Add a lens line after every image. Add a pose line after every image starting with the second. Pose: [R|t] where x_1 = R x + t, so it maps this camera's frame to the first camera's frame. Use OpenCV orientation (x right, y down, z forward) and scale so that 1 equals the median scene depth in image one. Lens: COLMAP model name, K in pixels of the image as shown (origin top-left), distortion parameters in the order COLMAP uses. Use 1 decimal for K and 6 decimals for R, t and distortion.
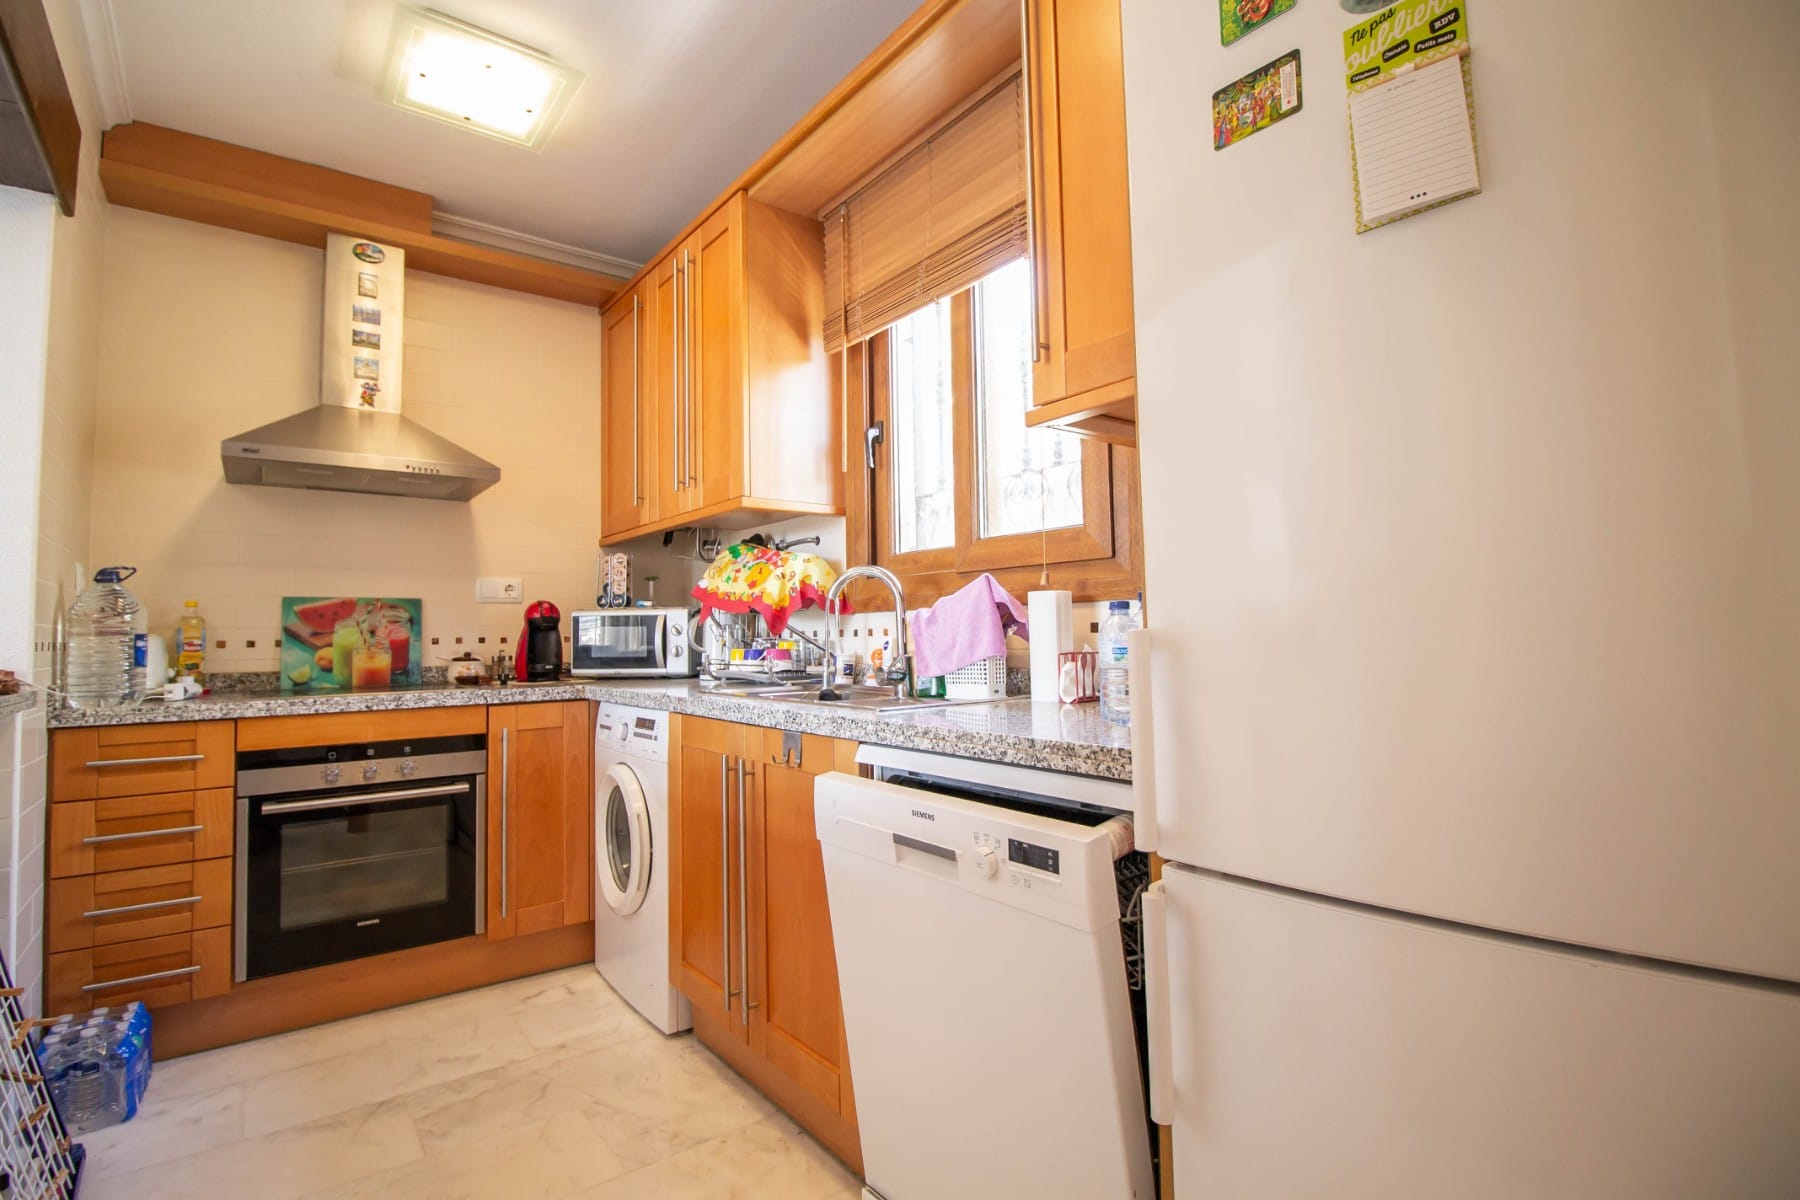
lens RADIAL K [[846.6, 0, 899.7], [0, 846.6, 589.7], [0, 0, 1]] dist [0.001398, -0.015451]
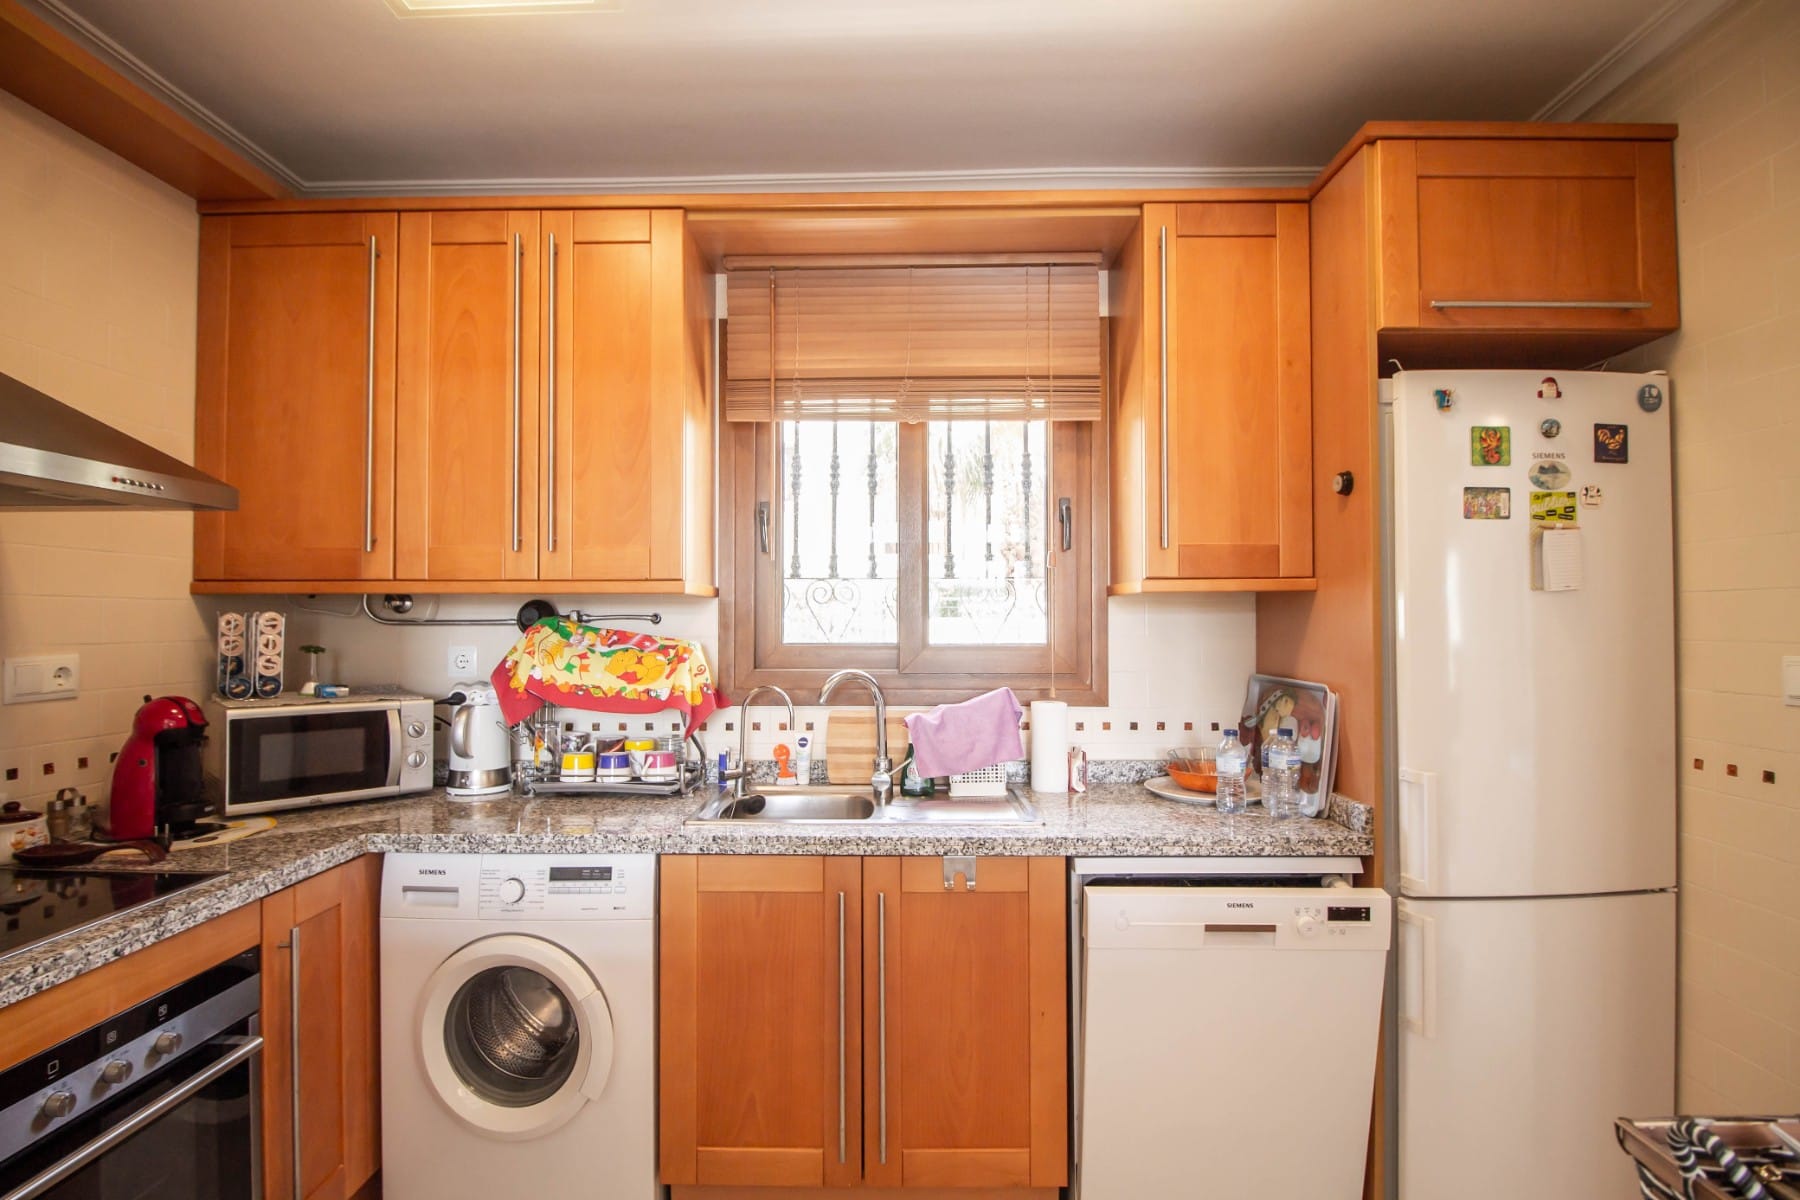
lens RADIAL K [[861.8, 0, 895.9], [0, 861.8, 604.9], [0, 0, 1]] dist [-0.001177, -0.012114]
pose [[0.621428, 0.032023, 0.782816, -0.925587], [-0.052658, 0.998612, 0.000950, -0.125087], [-0.781699, -0.041812, 0.622252, 0.380109]]
